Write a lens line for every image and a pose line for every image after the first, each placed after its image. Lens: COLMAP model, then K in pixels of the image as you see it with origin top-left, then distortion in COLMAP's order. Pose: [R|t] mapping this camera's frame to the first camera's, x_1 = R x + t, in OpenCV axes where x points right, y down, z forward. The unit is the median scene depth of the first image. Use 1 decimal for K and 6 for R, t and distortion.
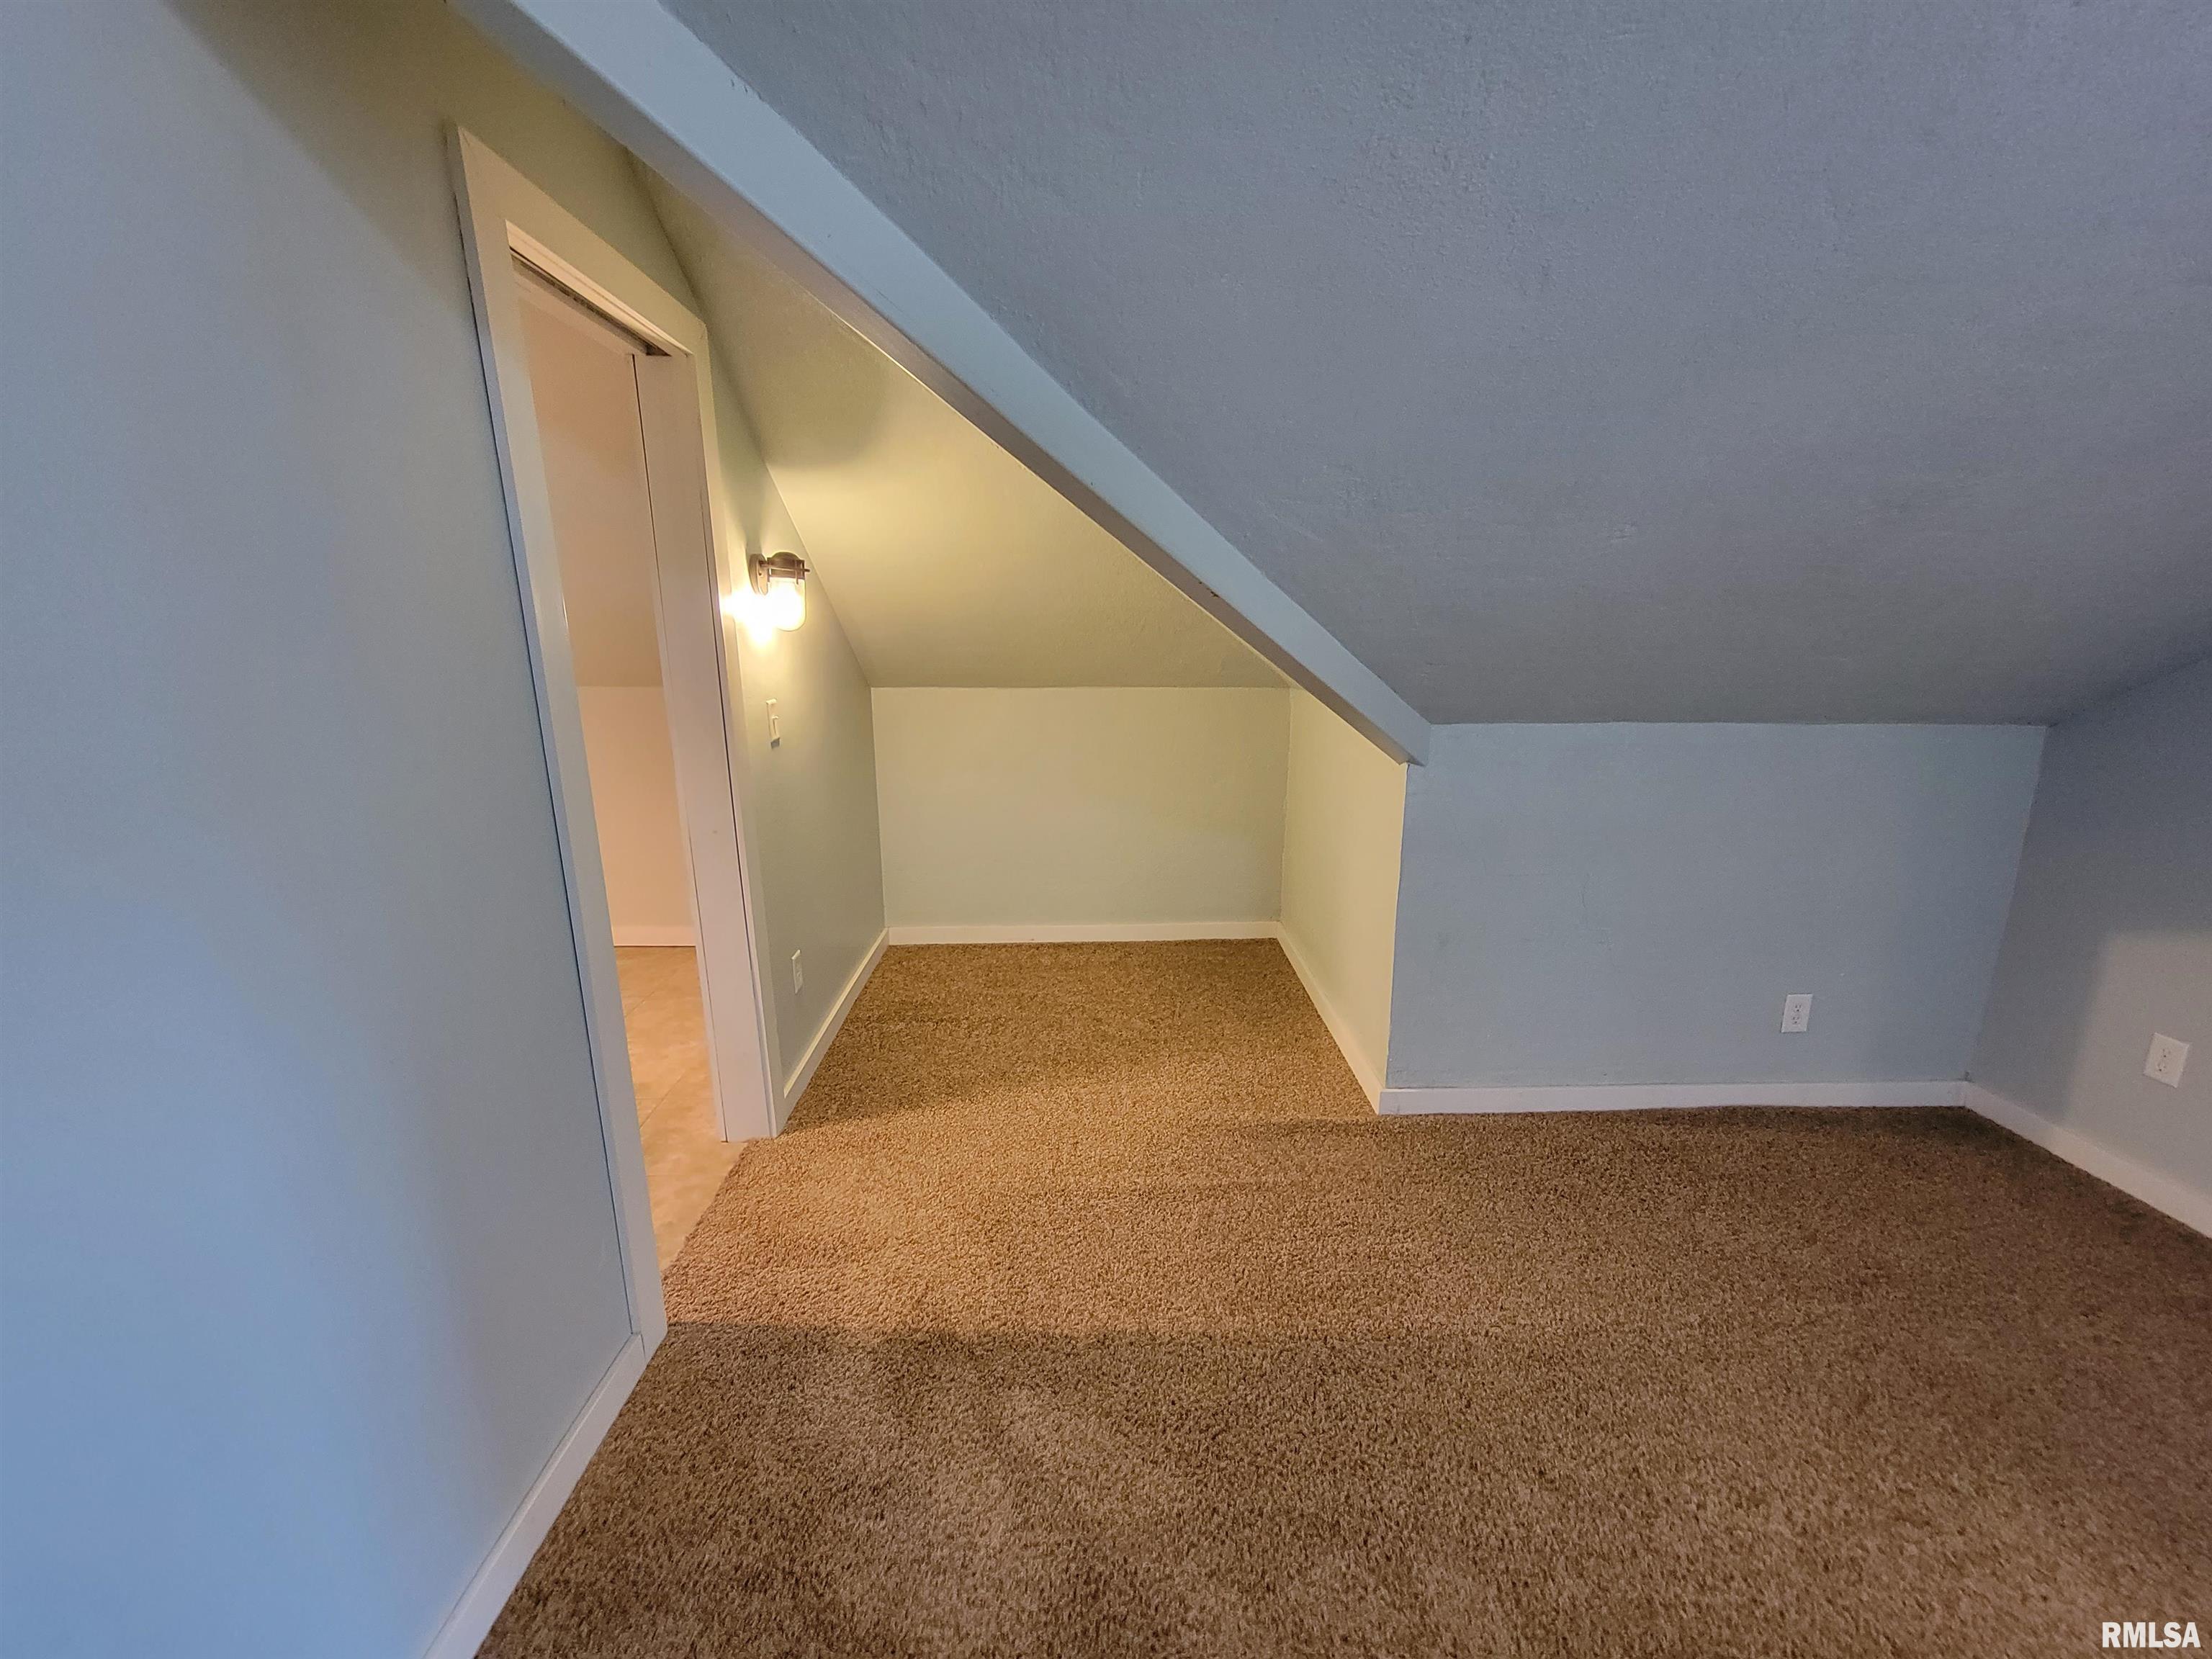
lens RADIAL K [[899.4, 0, 1118.3], [0, 899.4, 848.0], [0, 0, 1]] dist [0.000511, 0.000084]
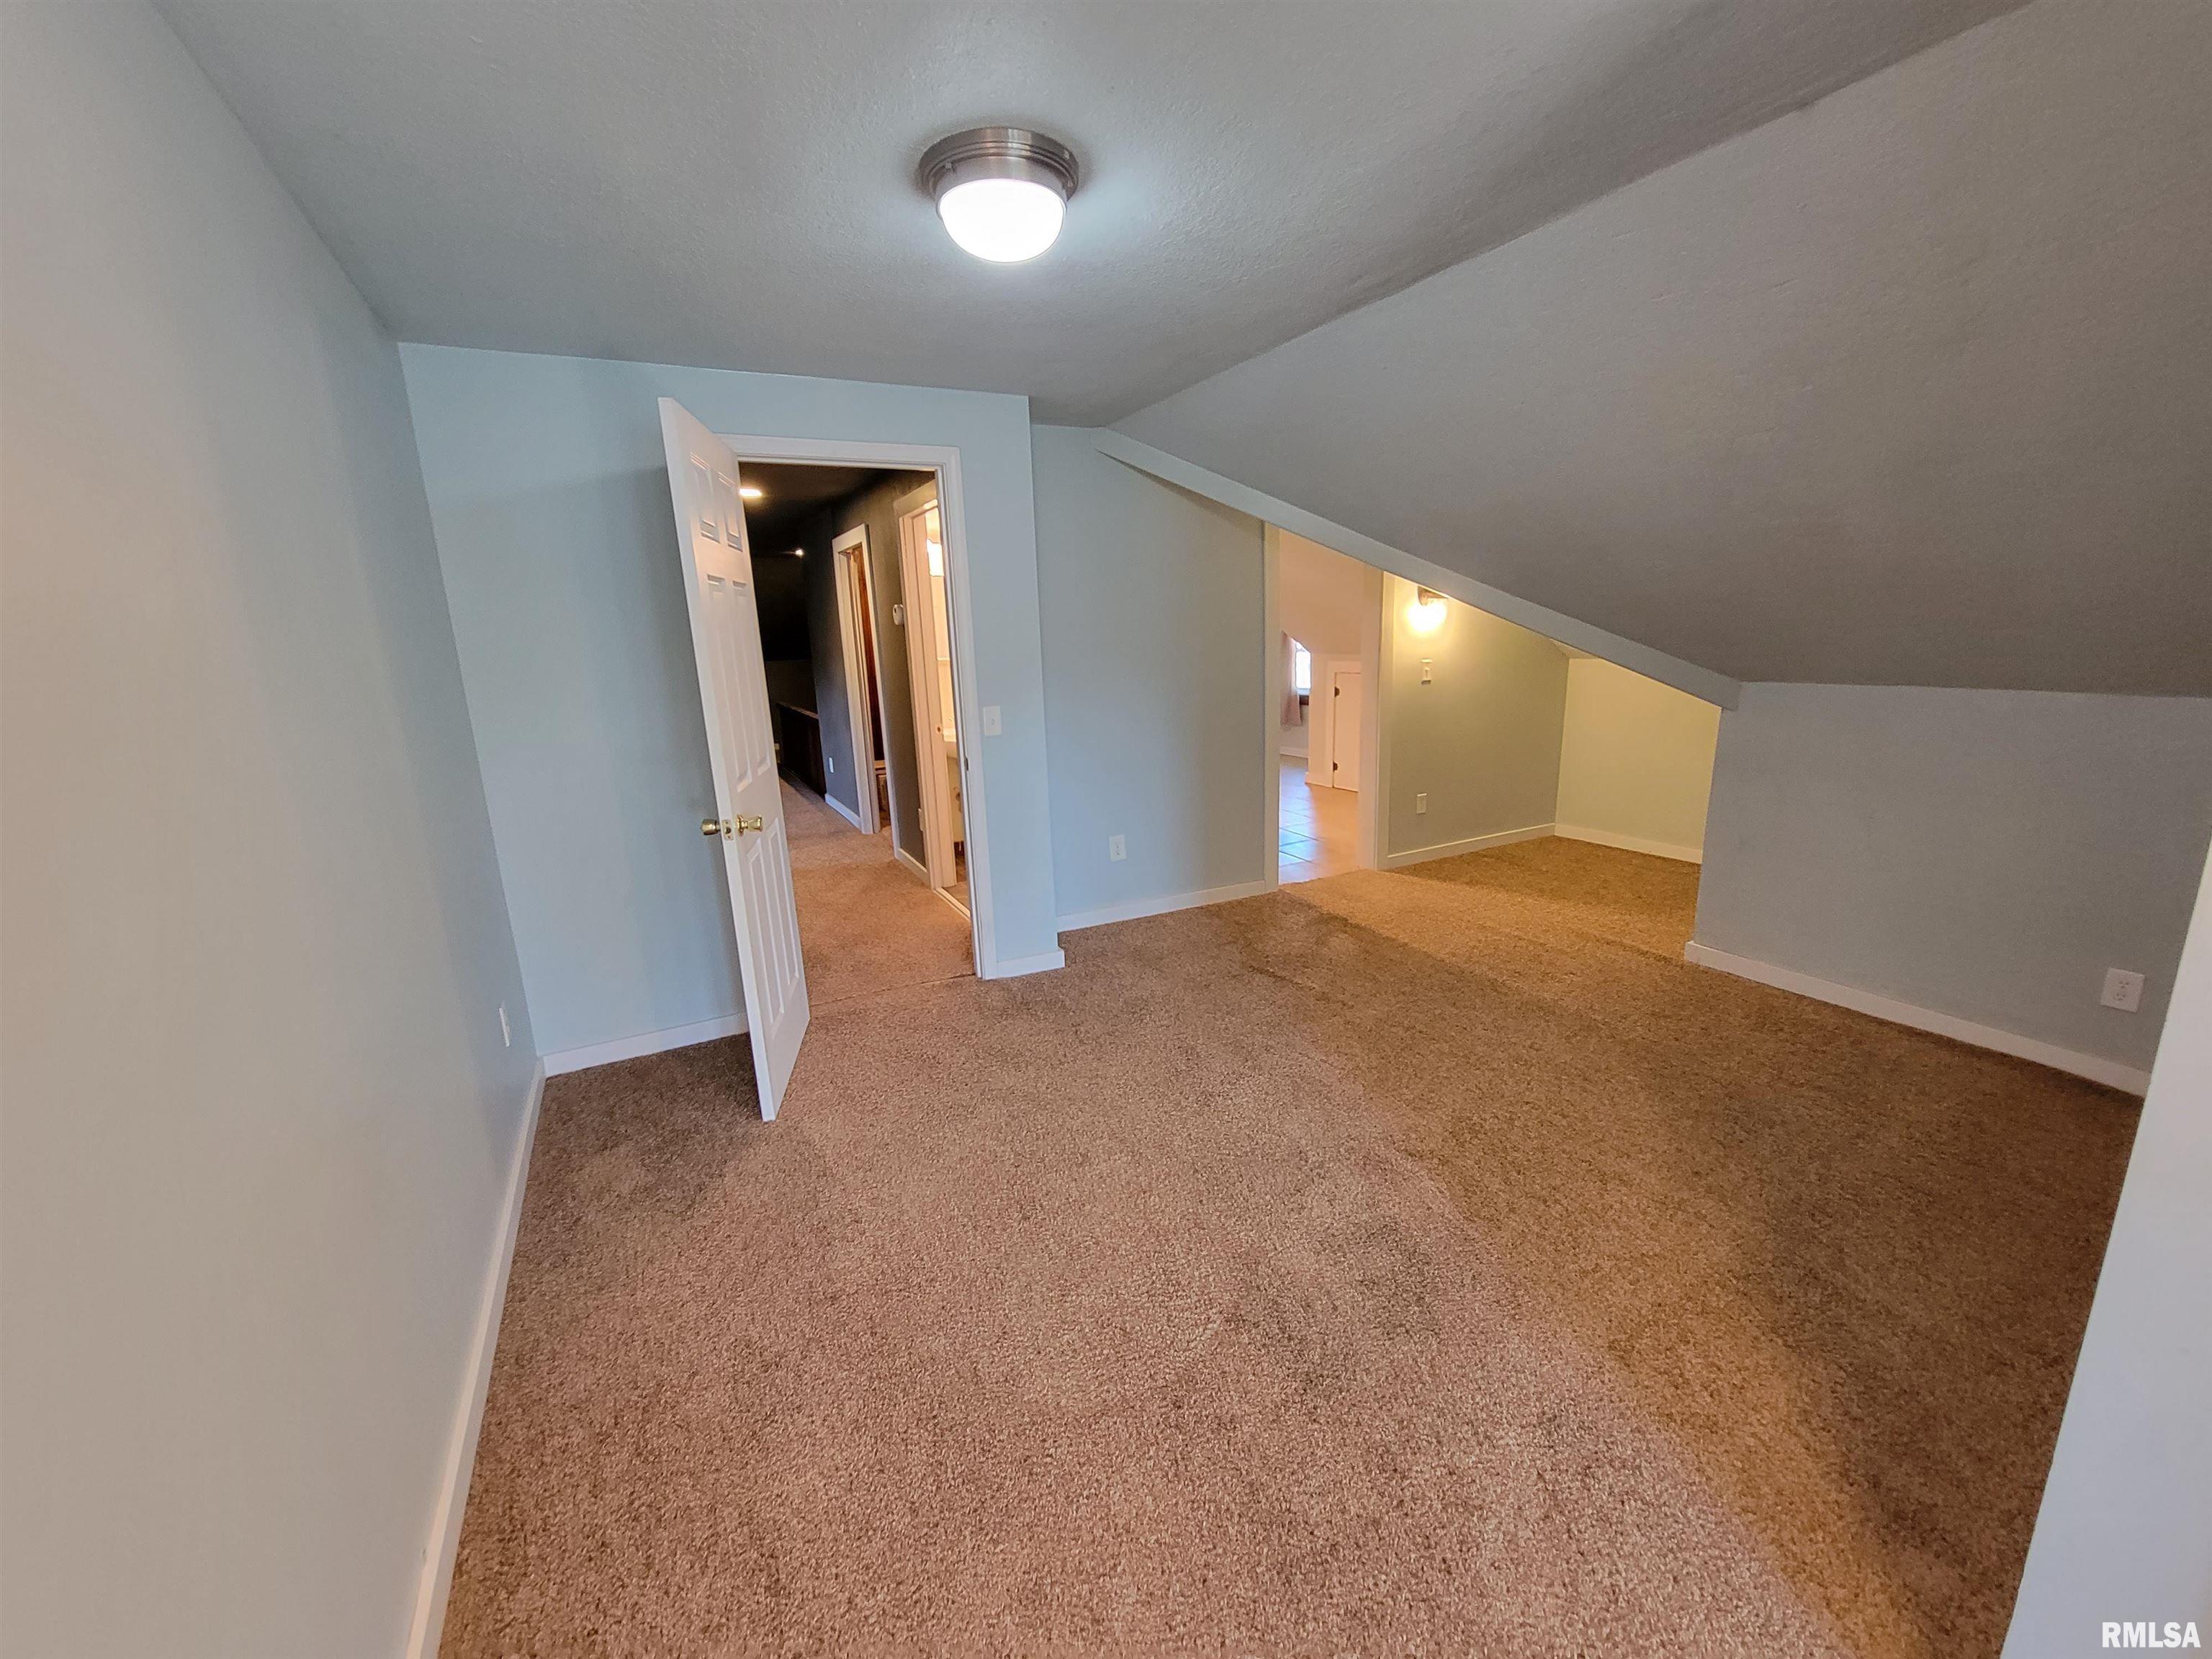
lens RADIAL K [[904.9, 0, 1116.3], [0, 904.9, 837.2], [0, 0, 1]] dist [0.000971, -0.002827]
pose [[0.431694, 0.185373, -0.882767, 1.272365], [-0.180198, 0.976651, 0.116967, 0.117928], [0.883837, 0.108579, 0.455019, -0.519762]]
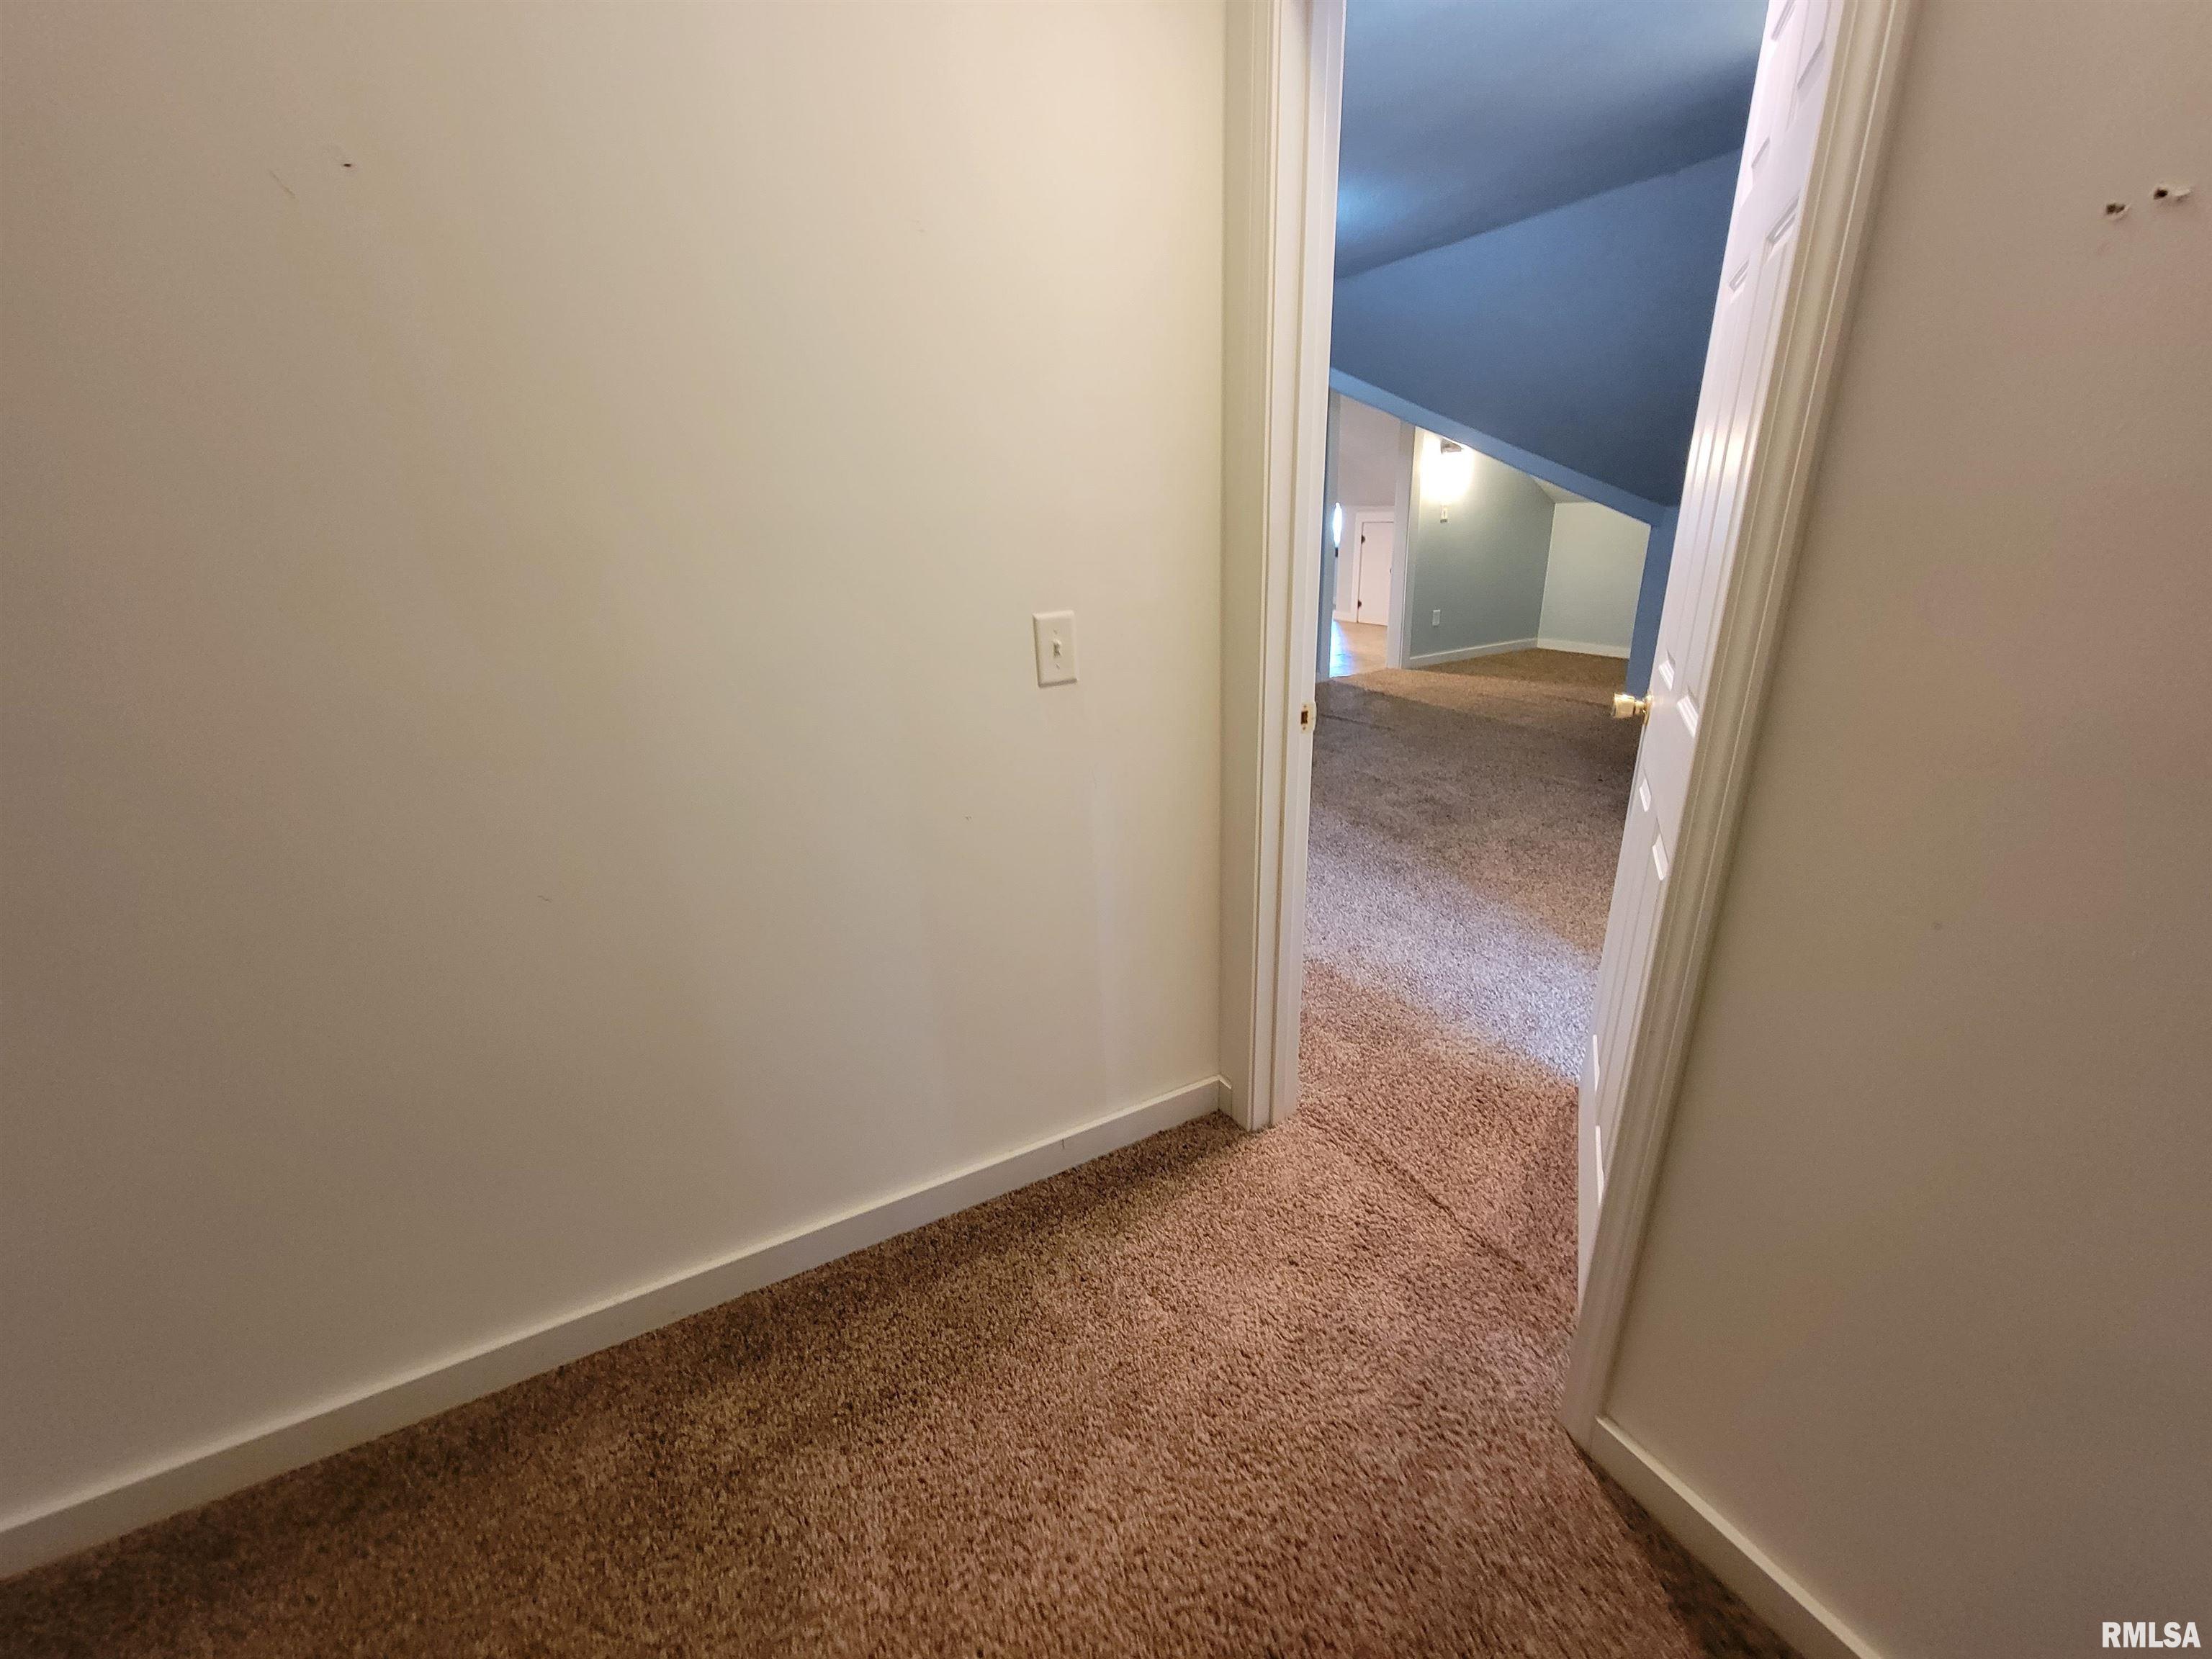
lens RADIAL K [[899.4, 0, 1118.3], [0, 899.4, 848.0], [0, 0, 1]] dist [0.000511, 0.000084]
pose [[0.445796, 0.302206, -0.842578, 1.803637], [-0.173152, 0.952621, 0.250063, 0.315232], [0.878228, 0.034417, 0.477002, -1.086218]]
